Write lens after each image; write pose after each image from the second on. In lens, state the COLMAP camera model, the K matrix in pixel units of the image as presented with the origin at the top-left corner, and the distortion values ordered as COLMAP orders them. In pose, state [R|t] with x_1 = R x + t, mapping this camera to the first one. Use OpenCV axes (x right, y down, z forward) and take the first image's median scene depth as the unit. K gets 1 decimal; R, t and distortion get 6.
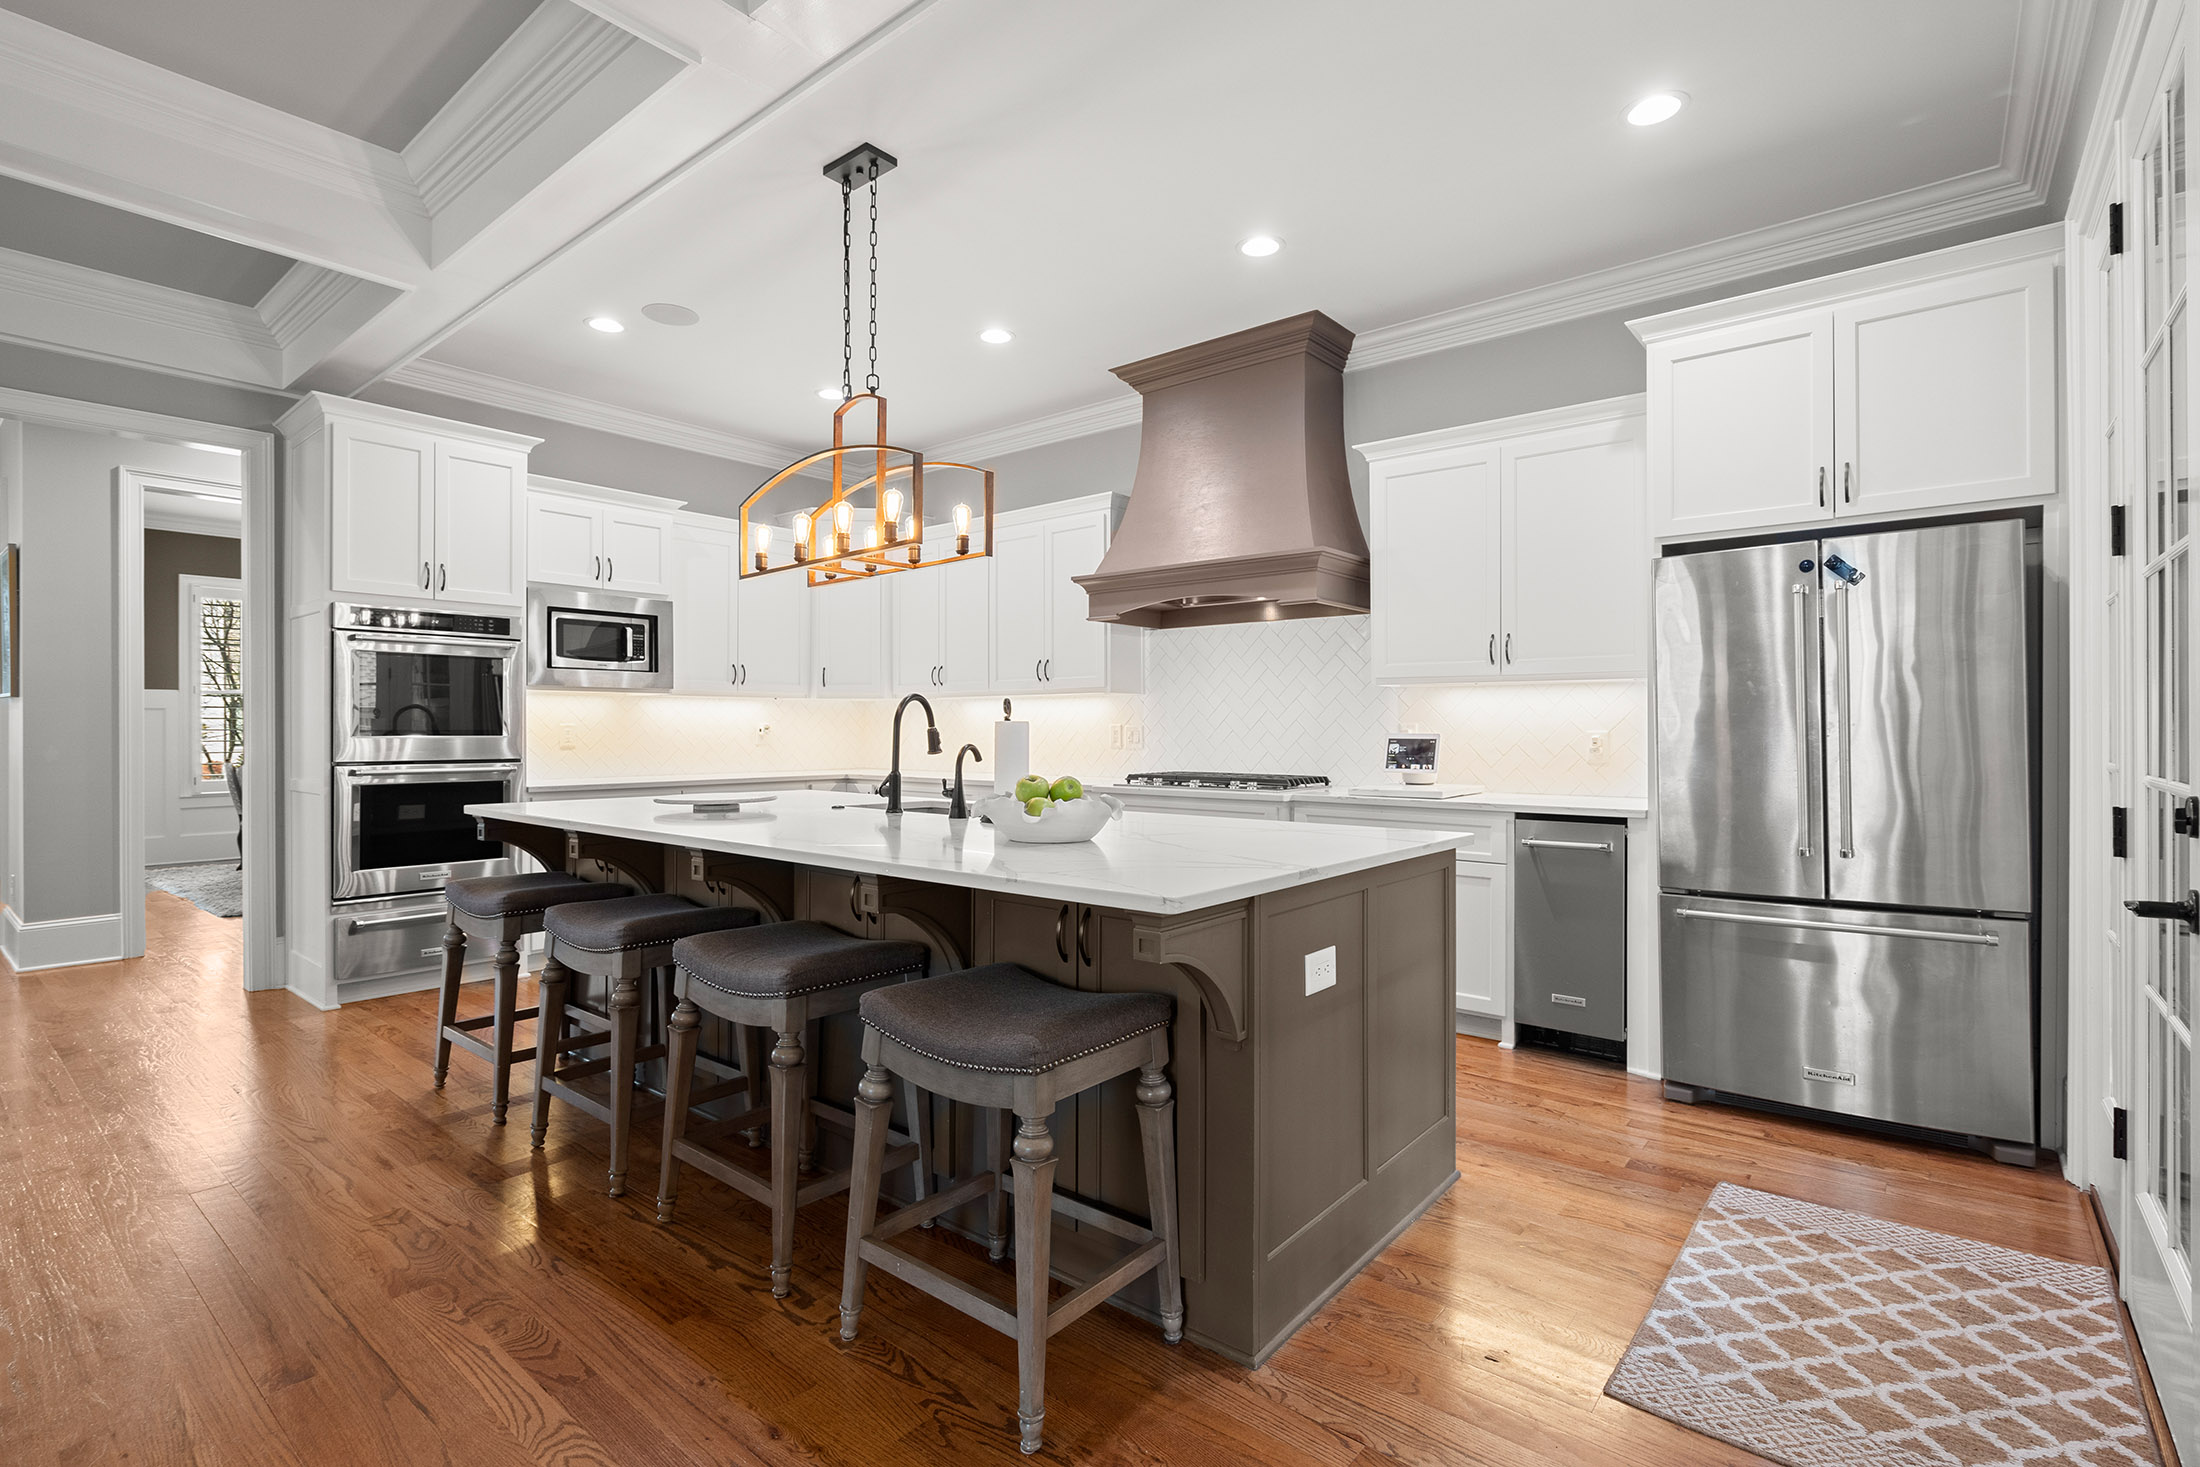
lens RADIAL K [[1018.8, 0, 1139.3], [0, 1018.8, 728.6], [0, 0, 1]] dist [-0.002926, -0.000599]
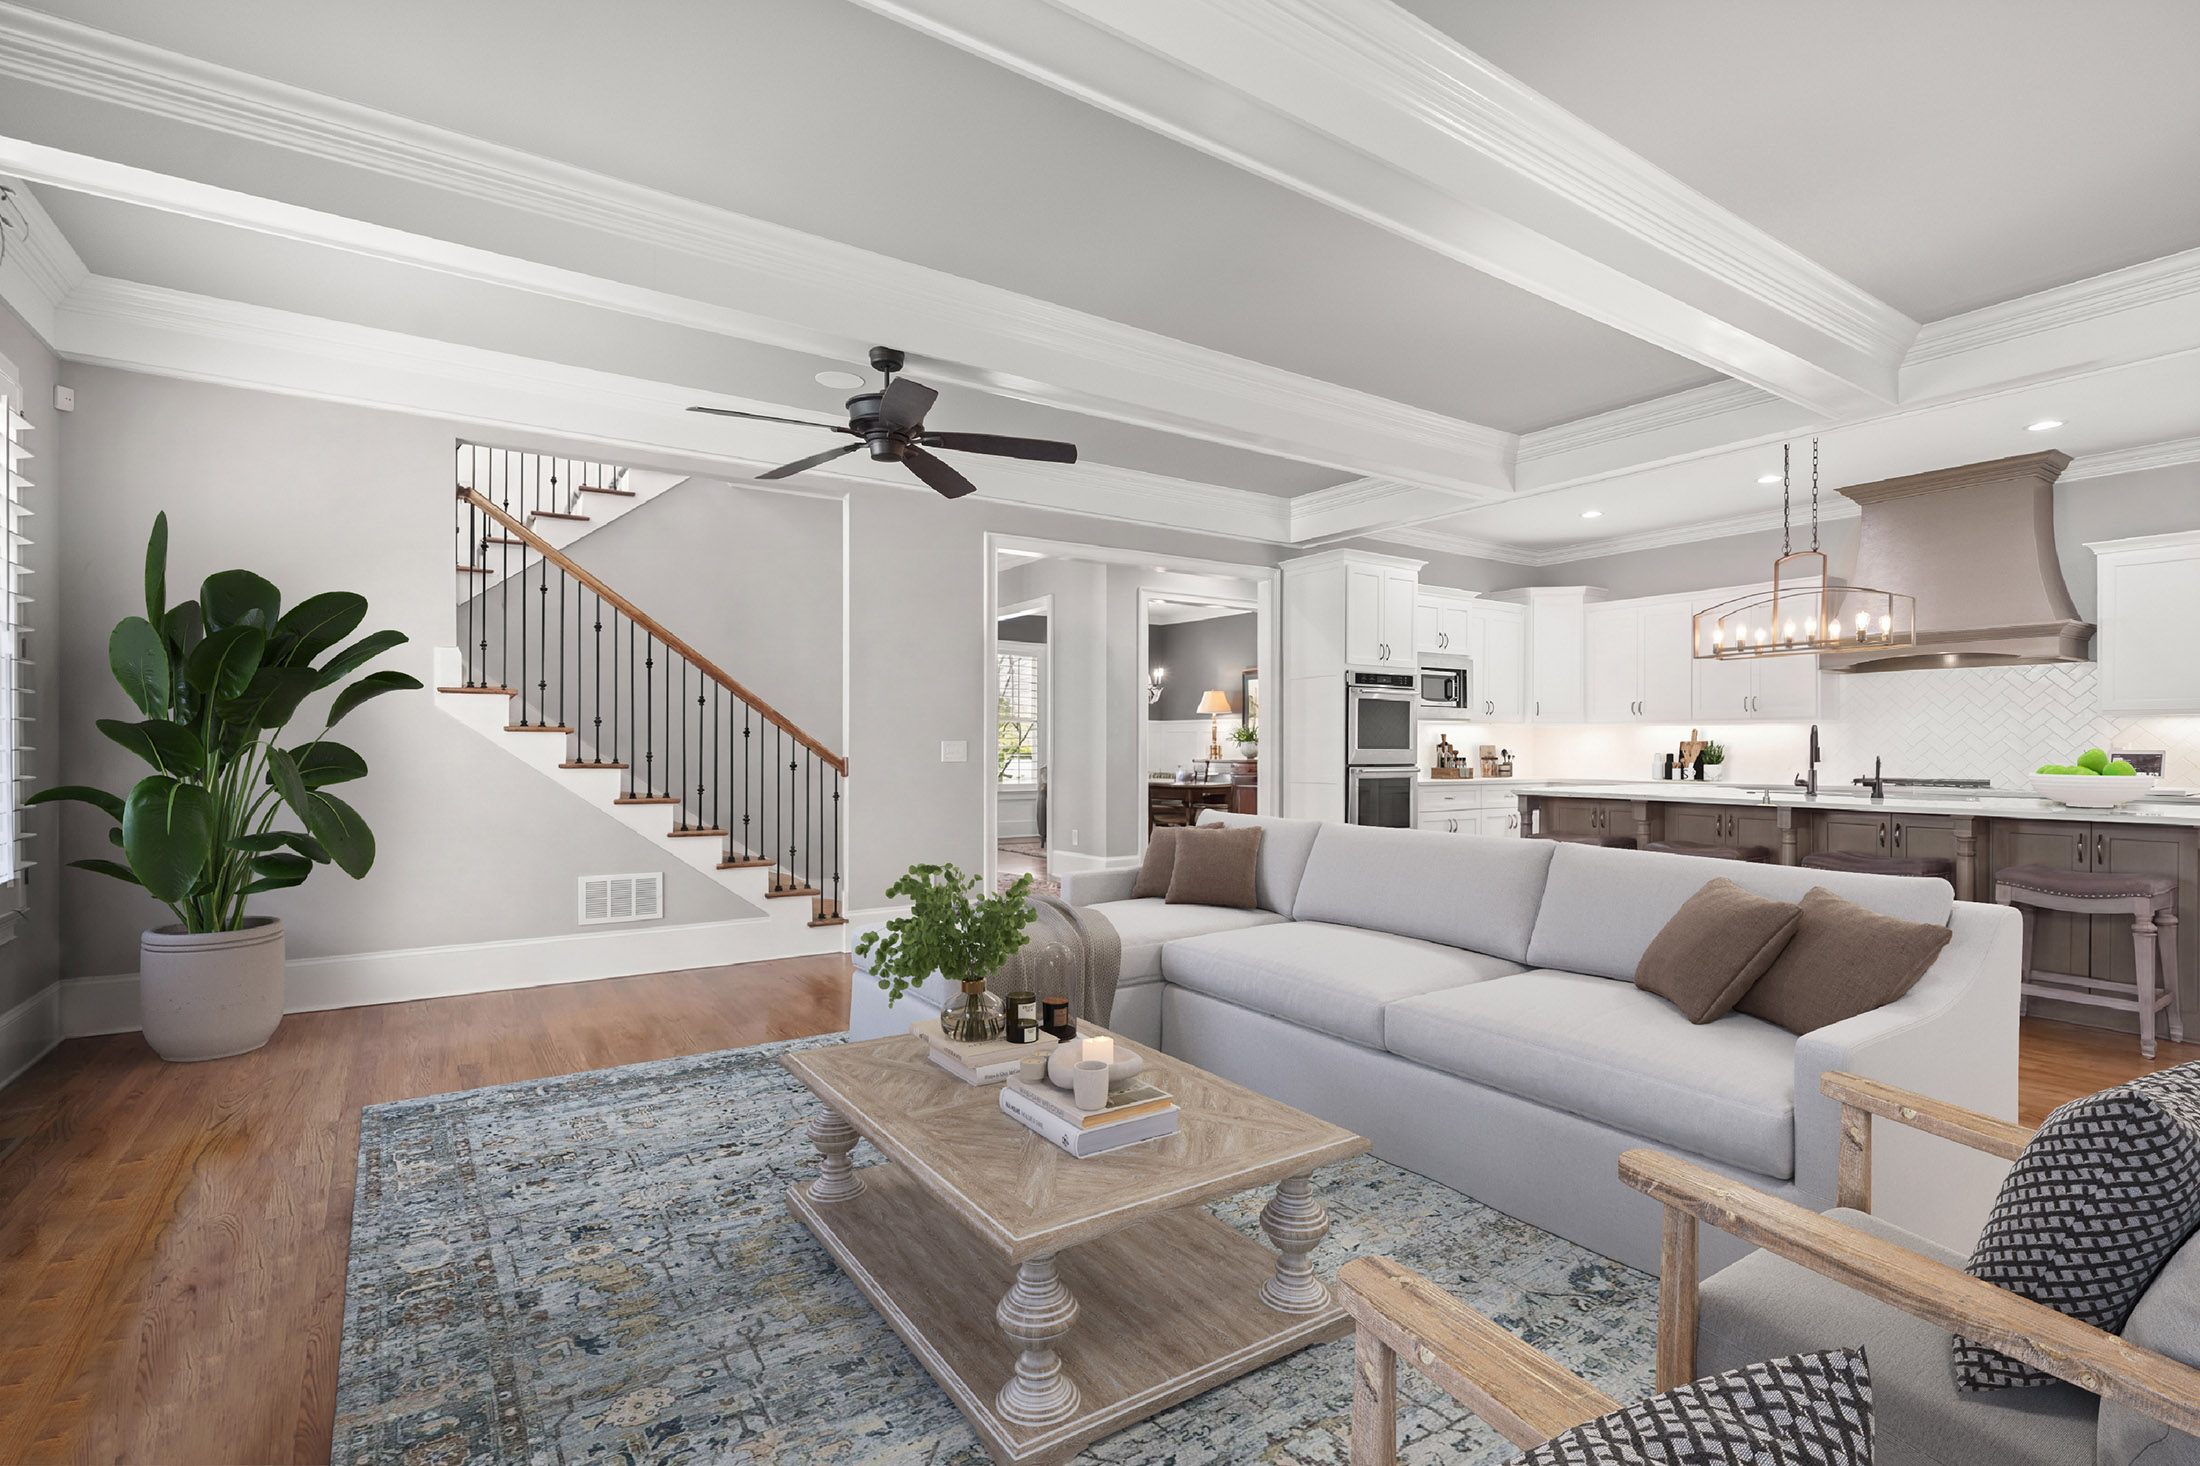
lens RADIAL K [[1018.8, 0, 1105.0], [0, 1018.8, 743.2], [0, 0, 1]] dist [-0.002926, -0.000599]
pose [[0.950568, 0.003441, -0.310496, -0.622411], [-0.005542, 0.999967, -0.005886, 0.011049], [0.310466, 0.007316, 0.950556, -0.724730]]
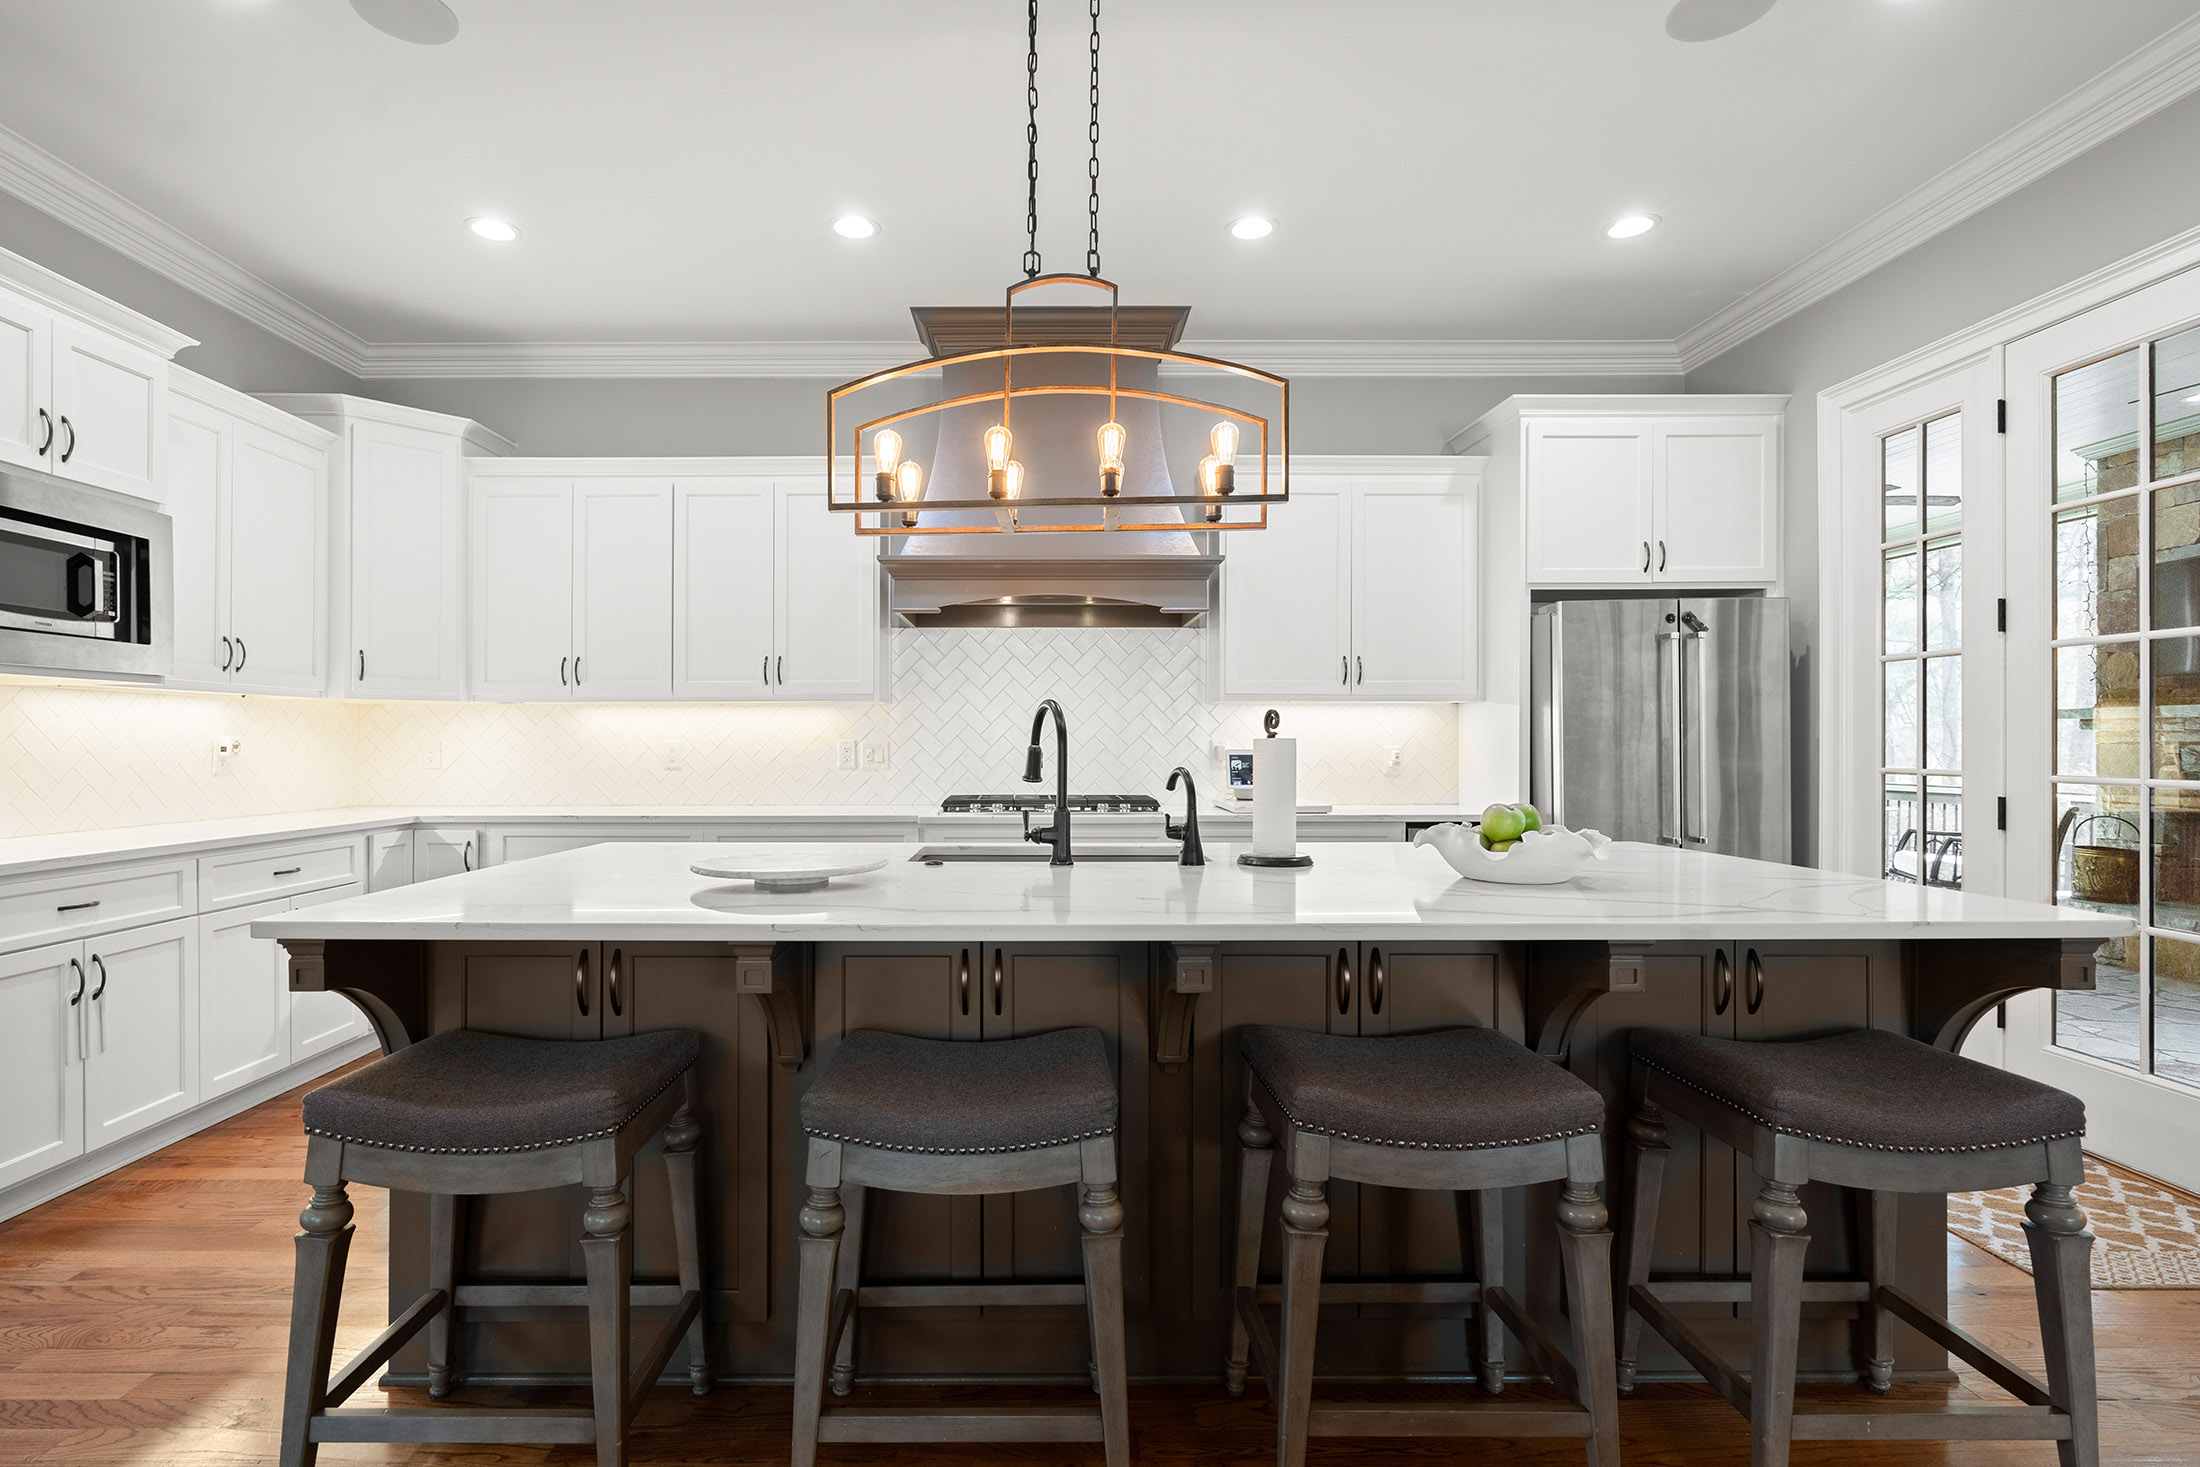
lens RADIAL K [[1018.8, 0, 1018.9], [0, 1018.8, 746.0], [0, 0, 1]] dist [-0.002926, -0.000599]
pose [[0.783204, -0.003259, 0.621756, -0.542177], [0.000505, 0.999989, 0.004606, -0.003442], [-0.621765, -0.003293, 0.783197, 0.346066]]
